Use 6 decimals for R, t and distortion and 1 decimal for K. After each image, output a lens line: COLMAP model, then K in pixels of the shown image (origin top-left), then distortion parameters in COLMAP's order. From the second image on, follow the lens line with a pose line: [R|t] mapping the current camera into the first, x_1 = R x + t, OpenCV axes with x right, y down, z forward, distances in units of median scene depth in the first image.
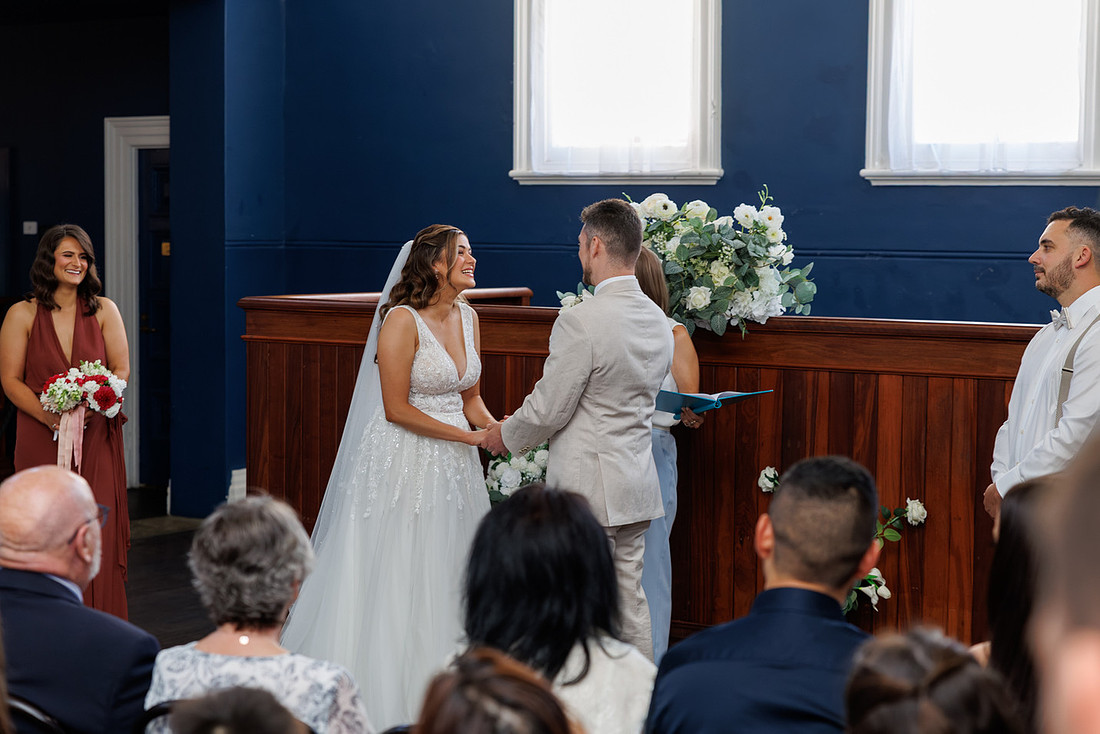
lens RADIAL K [[2332.4, 0, 527.2], [0, 2332.4, 367.2], [0, 0, 1]] dist [0.028114, -0.347222]
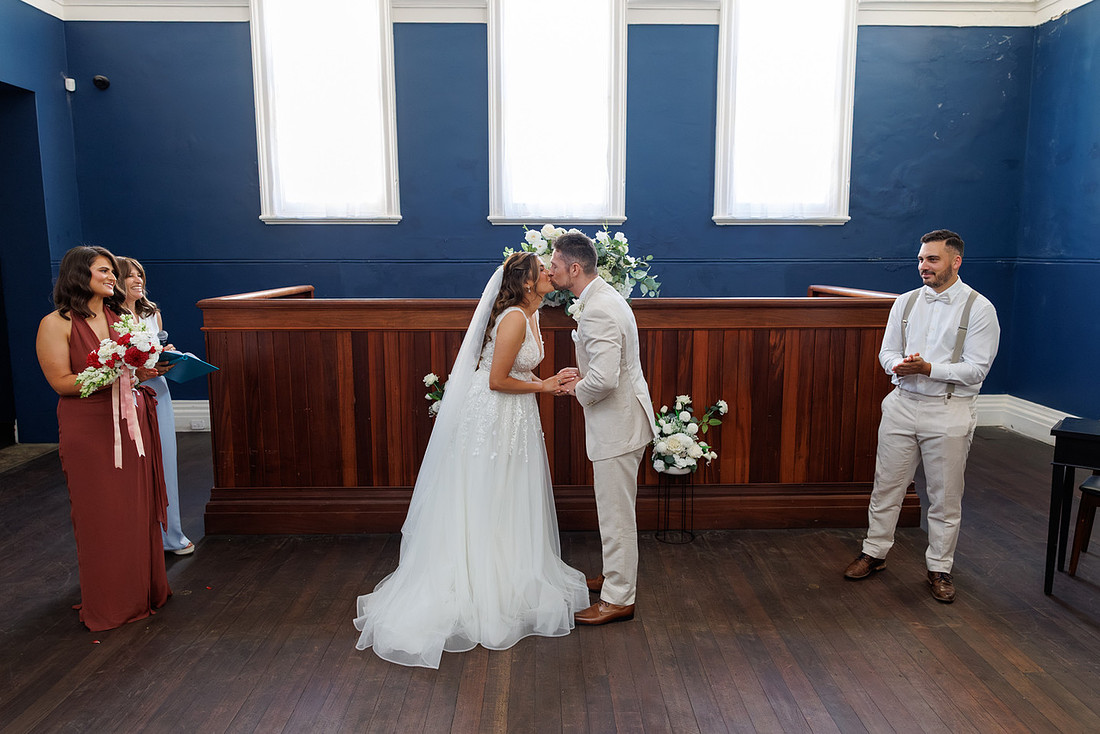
lens RADIAL K [[830.1, 0, 566.1], [0, 830.1, 371.9], [0, 0, 1]] dist [0.003654, 0.001487]
pose [[0.798183, -0.096107, 0.594700, -0.293407], [0.045885, 0.994023, 0.099055, -0.031514], [-0.600666, -0.051776, 0.797822, 0.565132]]
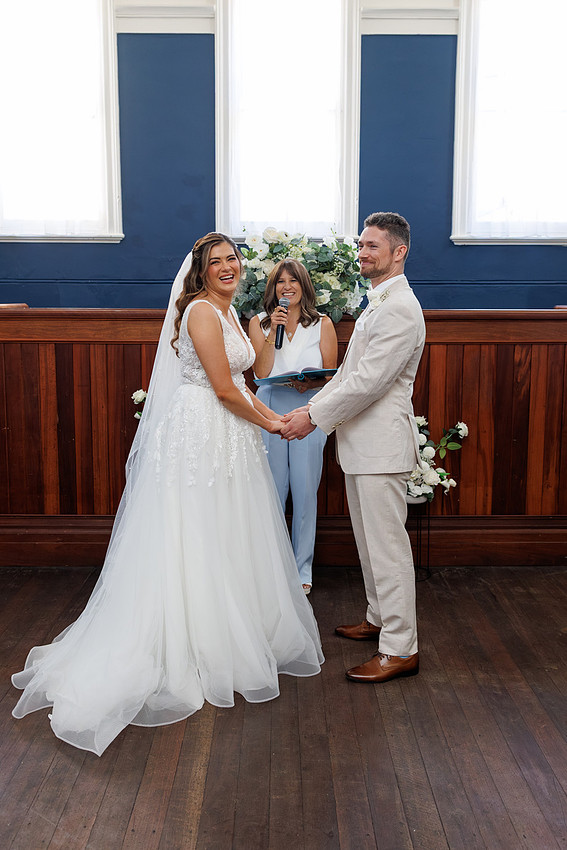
lens RADIAL K [[815.1, 0, 288.3], [0, 815.1, 386.6], [0, 0, 1]] dist [0.003963, -0.006236]
pose [[0.810894, -0.070626, 0.580916, -0.247446], [0.041290, 0.997121, 0.063592, -0.007703], [-0.583735, -0.027581, 0.811476, 0.610414]]
